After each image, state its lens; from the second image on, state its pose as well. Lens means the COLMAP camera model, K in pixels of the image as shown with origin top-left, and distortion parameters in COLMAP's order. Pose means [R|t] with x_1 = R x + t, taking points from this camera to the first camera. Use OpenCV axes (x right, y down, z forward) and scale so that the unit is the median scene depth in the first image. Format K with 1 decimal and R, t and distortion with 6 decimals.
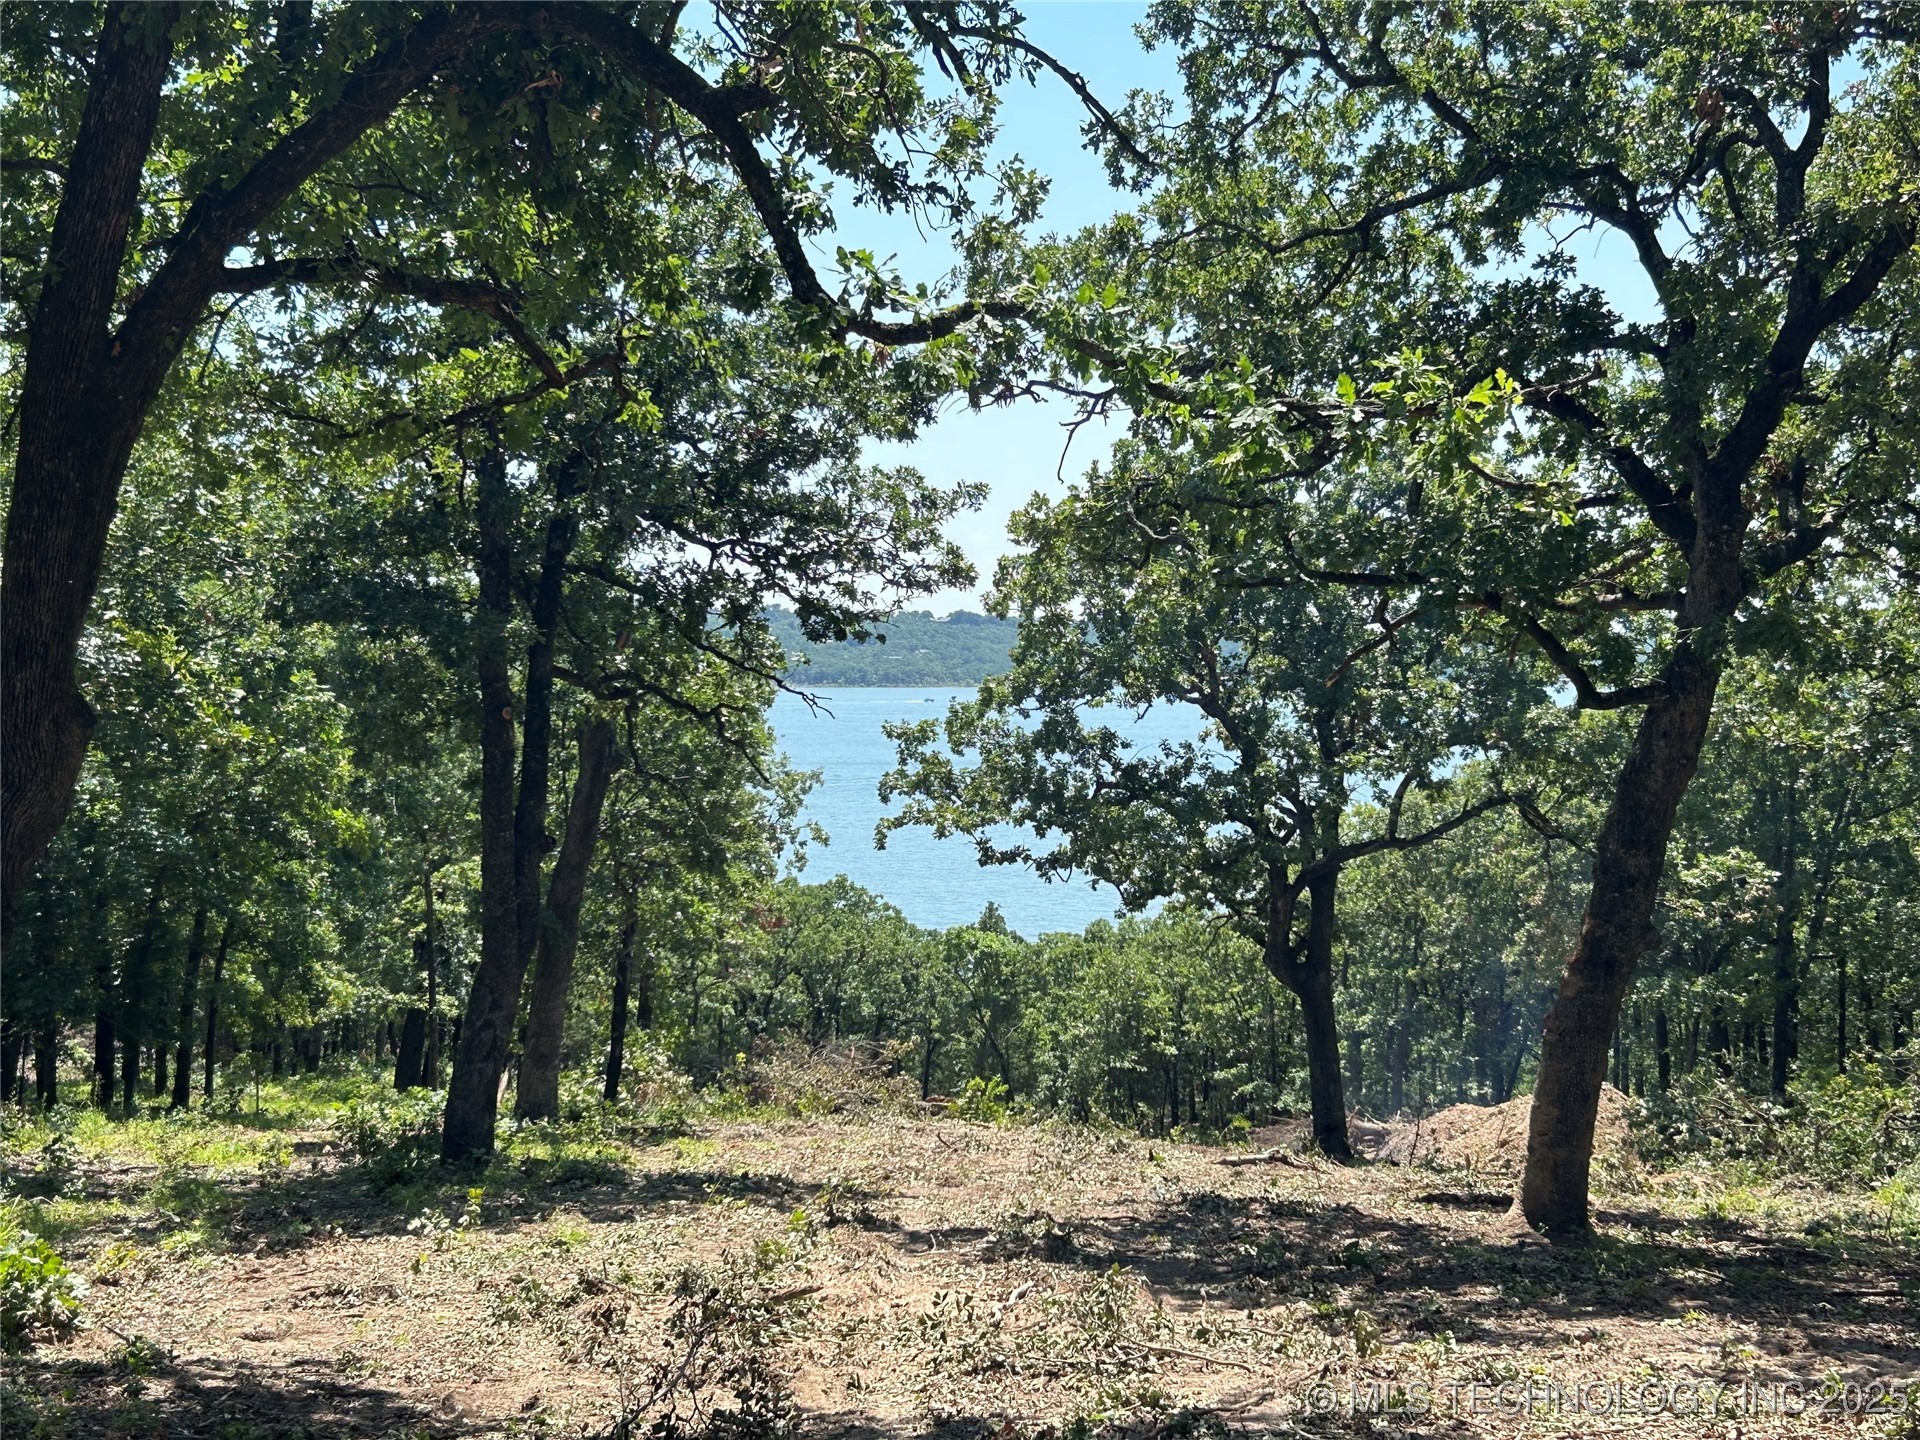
lens RADIAL K [[3228.3, 0, 963.8], [0, 3228.3, 722.3], [0, 0, 1]] dist [0.251495, 0.000000]
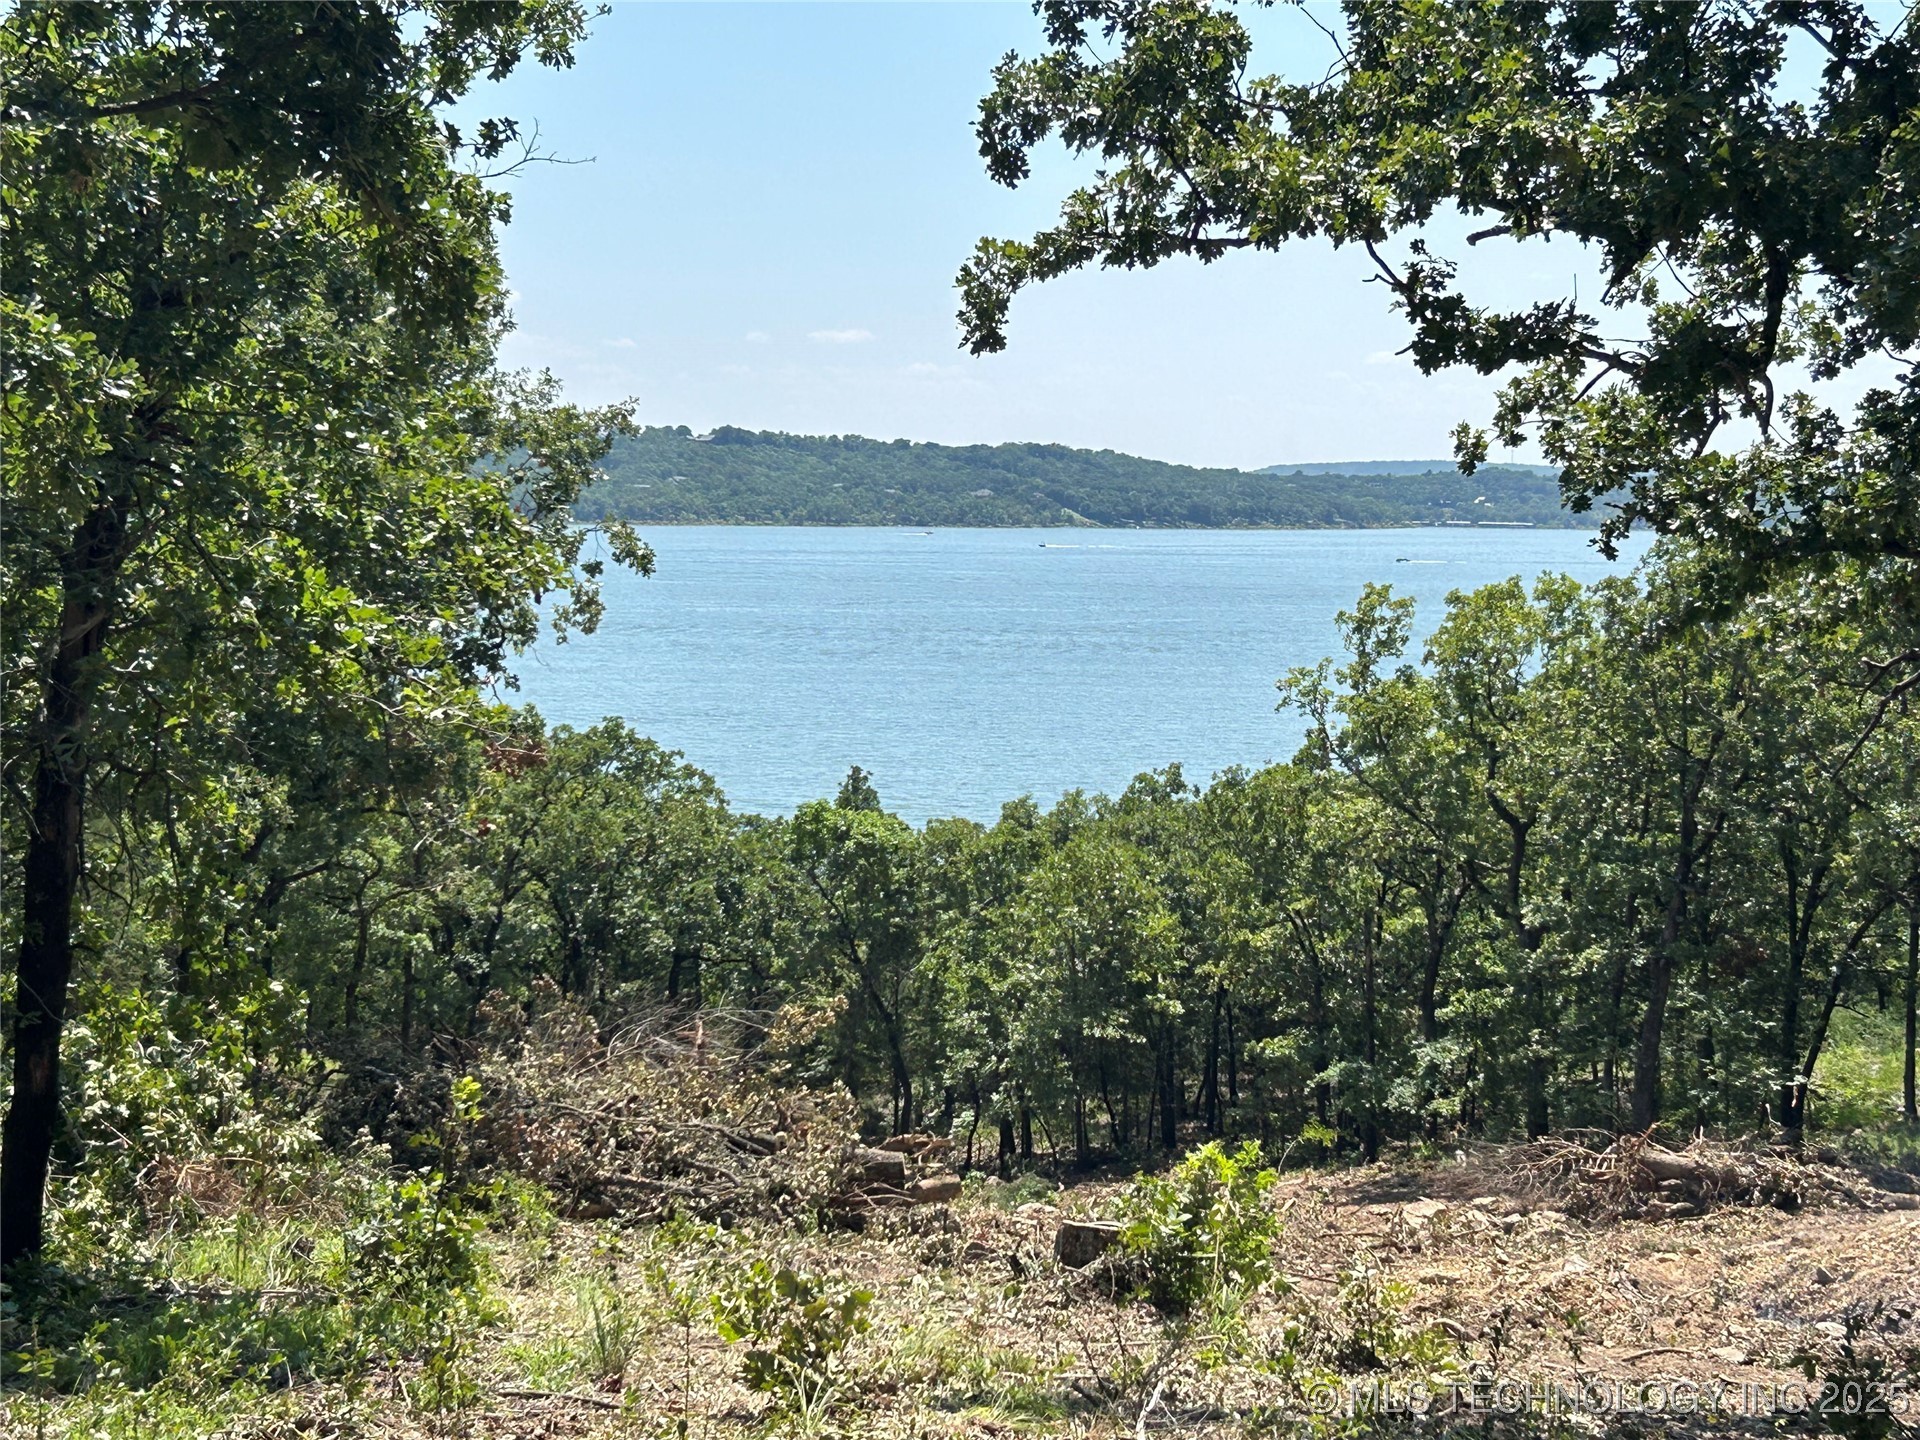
lens RADIAL K [[3547.6, 0, 1024.1], [0, 3547.6, 734.4], [0, 0, 1]] dist [0.271662, 0.000000]
pose [[0.995467, 0.003166, 0.095060, -0.026344], [-0.005946, 0.999562, 0.028977, 0.032443], [-0.094926, -0.029411, 0.995050, 0.355943]]
